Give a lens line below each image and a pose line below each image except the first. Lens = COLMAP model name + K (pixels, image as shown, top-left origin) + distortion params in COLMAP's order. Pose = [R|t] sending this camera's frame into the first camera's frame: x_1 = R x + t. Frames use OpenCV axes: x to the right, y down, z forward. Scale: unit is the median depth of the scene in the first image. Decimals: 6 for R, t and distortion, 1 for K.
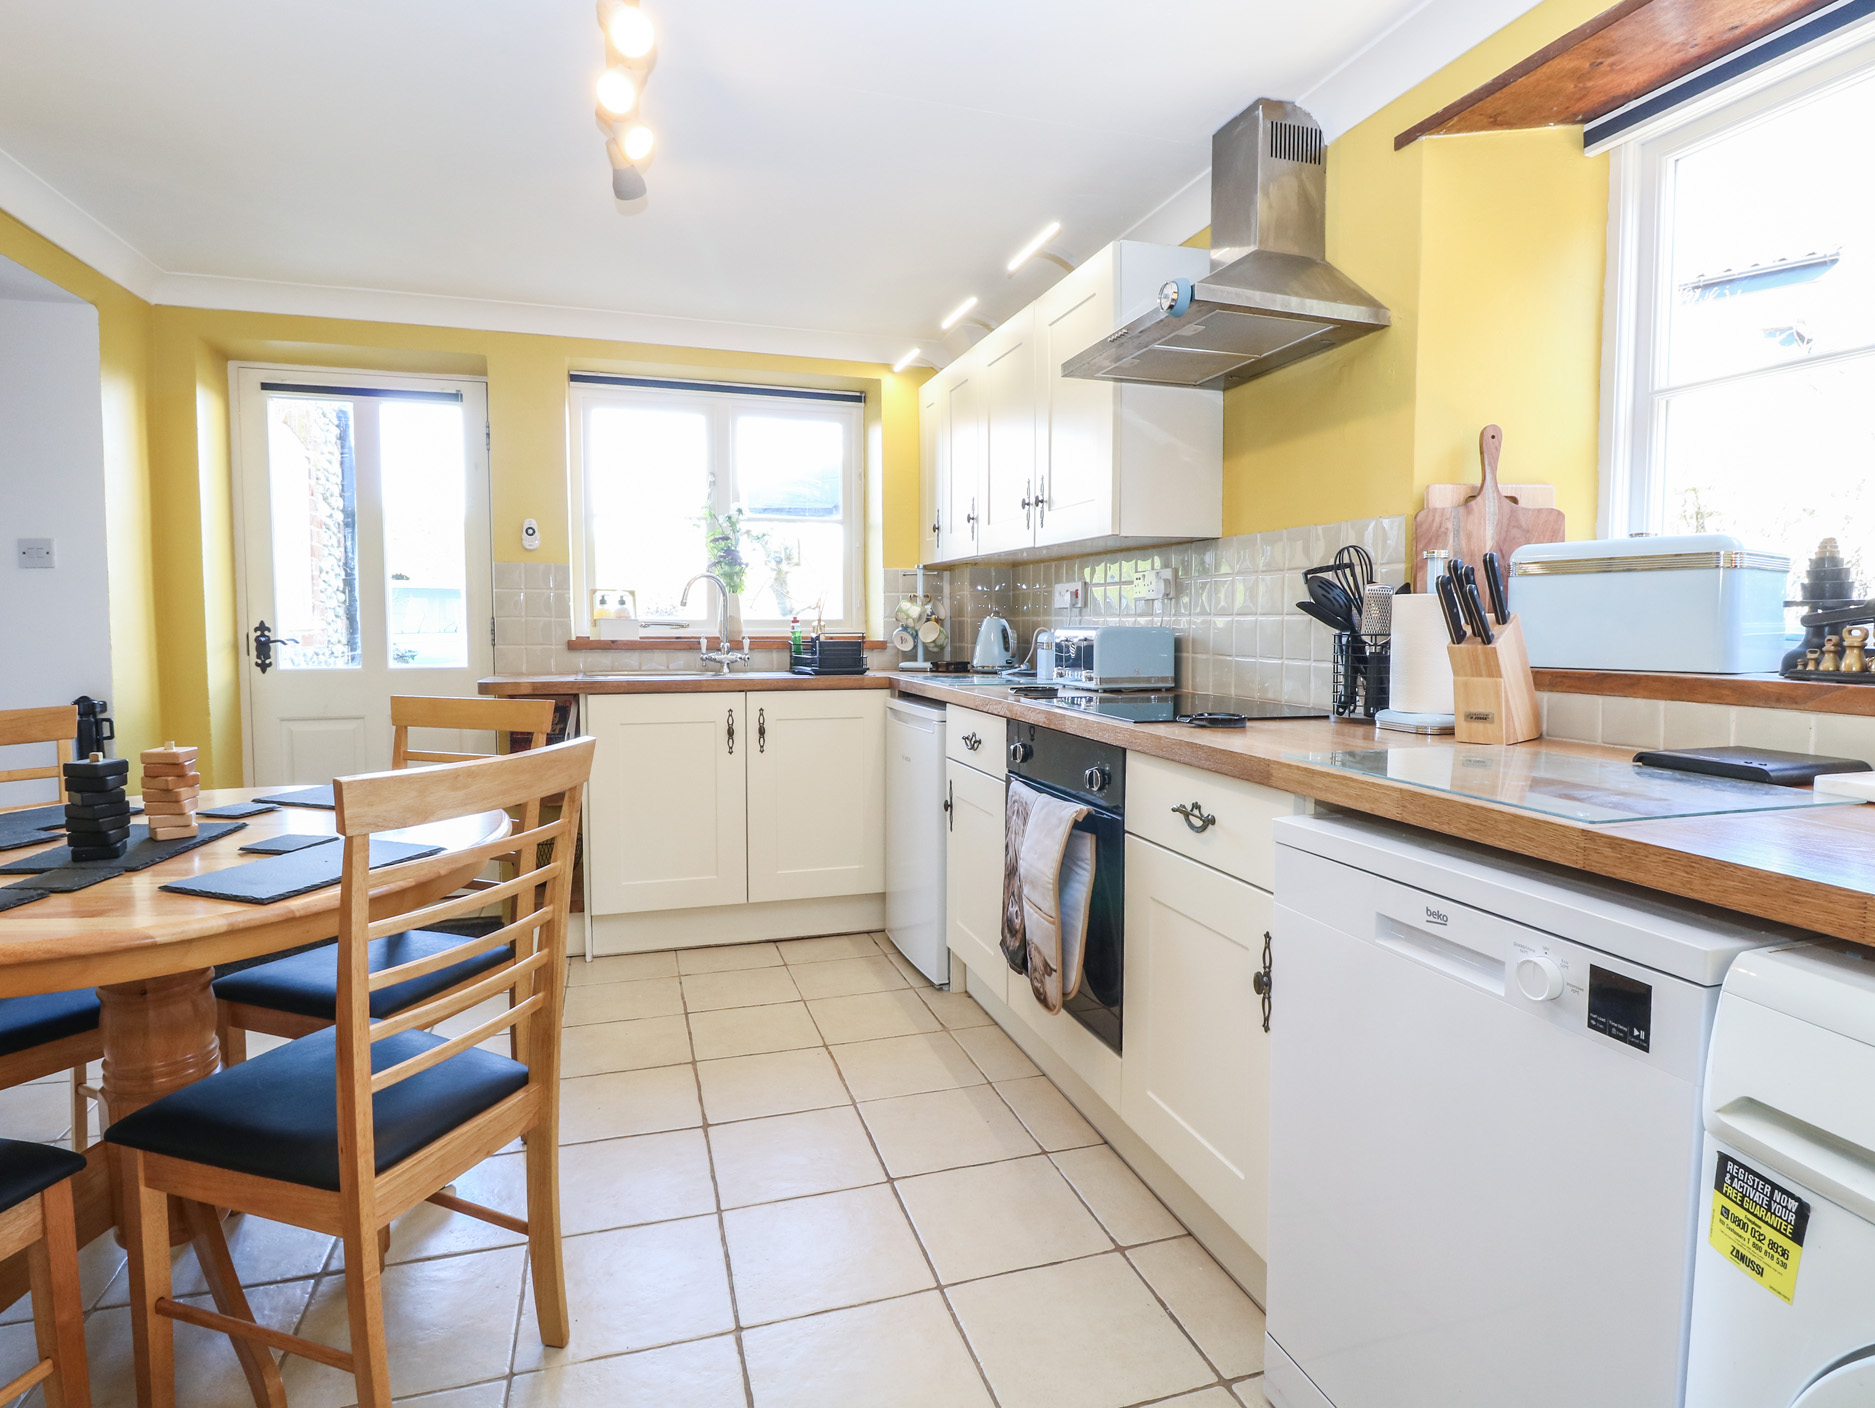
lens RADIAL K [[1013.3, 0, 937.7], [0, 1013.3, 684.4], [0, 0, 1]] dist [0.001559, -0.014246]
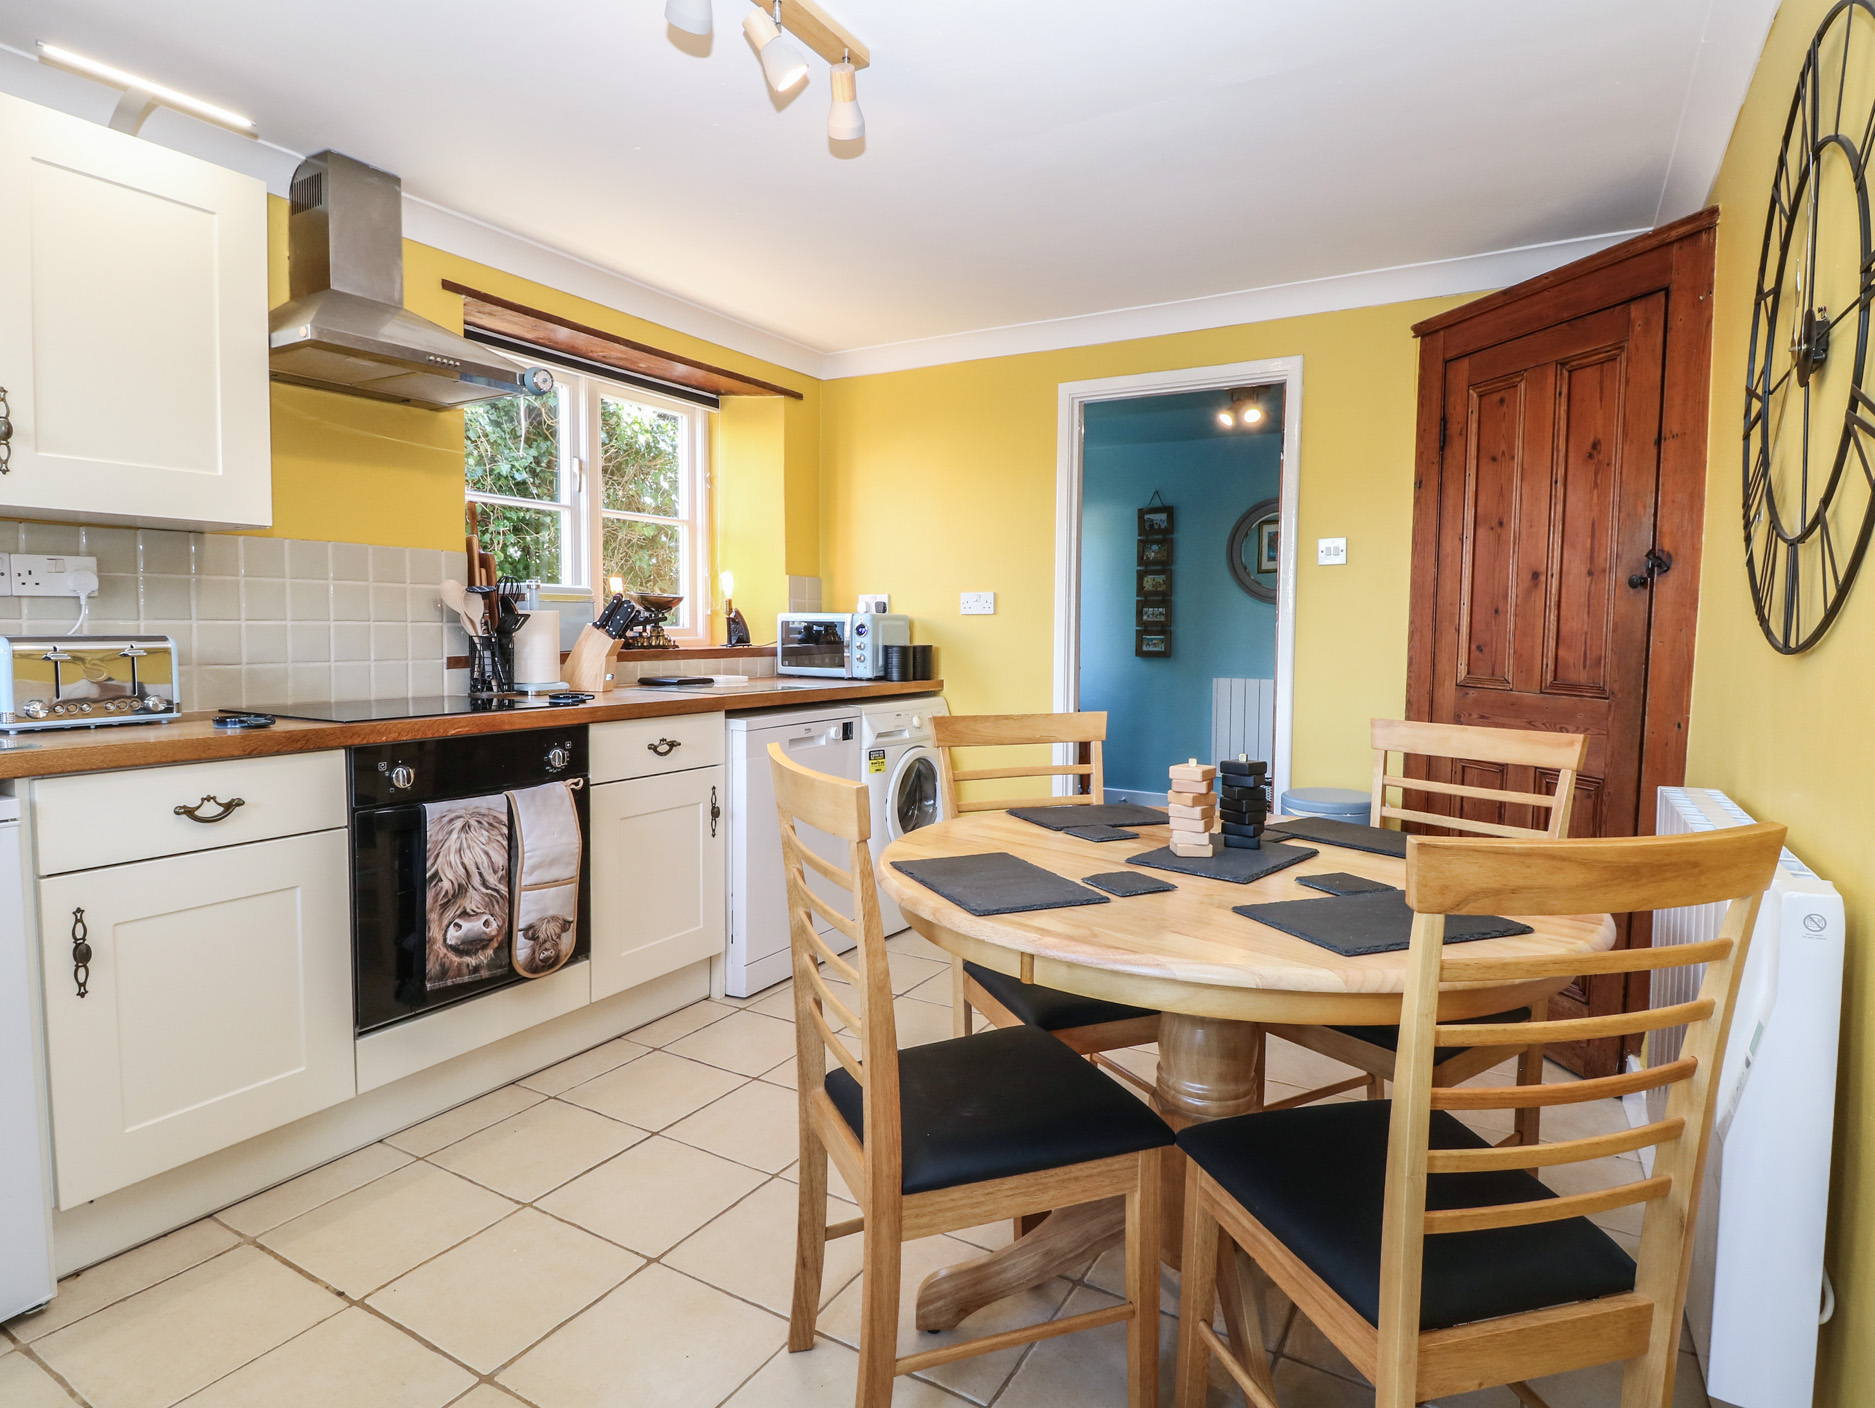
lens RADIAL K [[1013.3, 0, 937.7], [0, 1013.3, 684.4], [0, 0, 1]] dist [0.001559, -0.014246]
pose [[-0.666747, -0.050341, 0.743582, -1.645004], [0.040243, 0.993829, 0.103368, -0.159862], [-0.744197, 0.098845, -0.660606, 2.270968]]
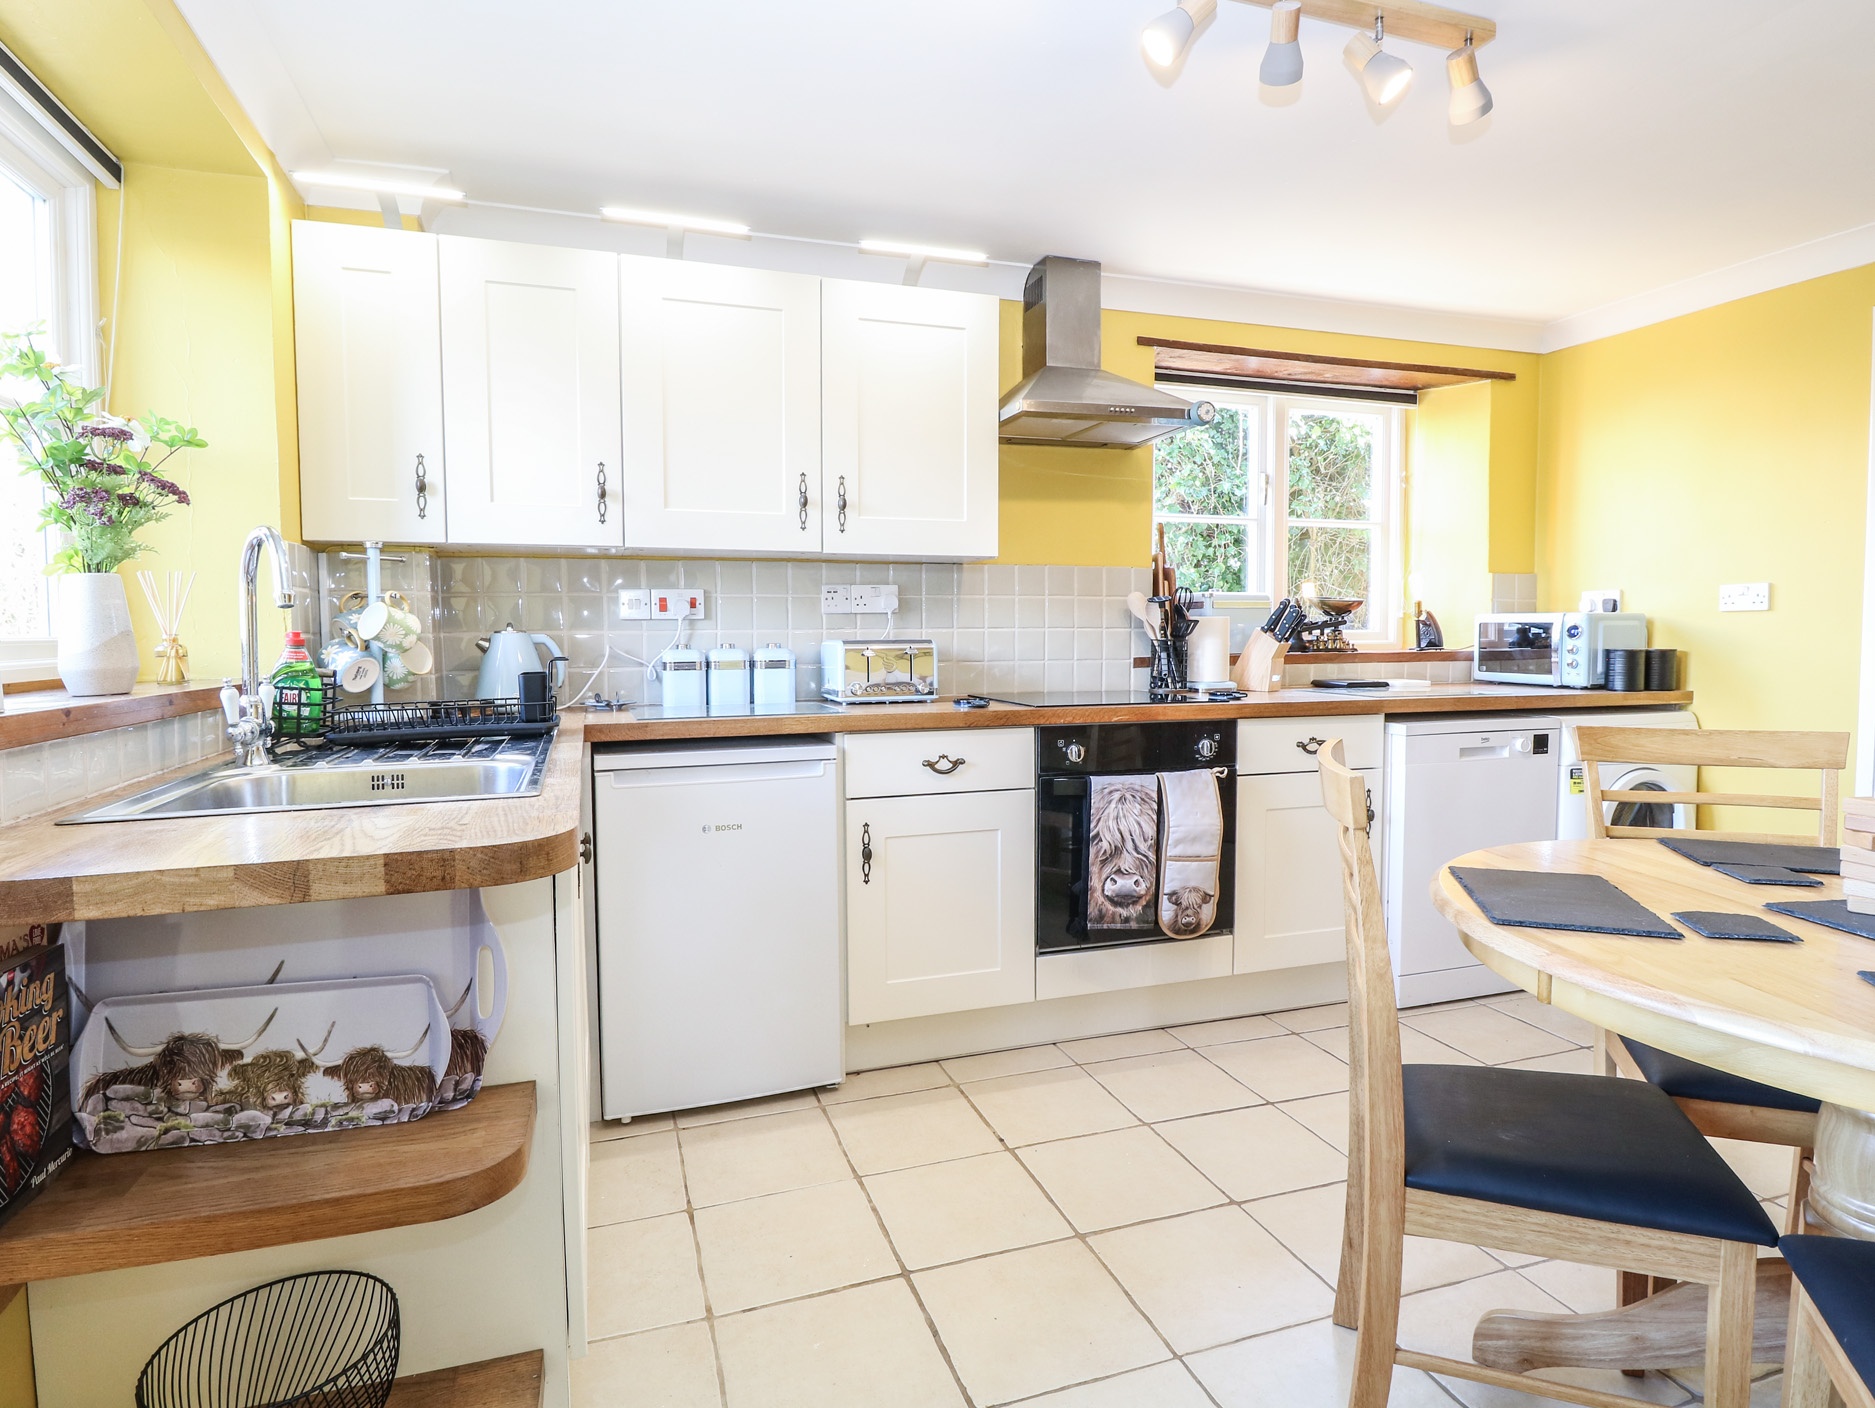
lens RADIAL K [[1013.3, 0, 937.7], [0, 1013.3, 684.4], [0, 0, 1]] dist [0.001559, -0.014246]
pose [[-0.010921, -0.055091, 0.998422, -1.874310], [0.070415, 0.995960, 0.055725, -0.146014], [-0.997458, 0.070912, -0.006998, 2.127568]]
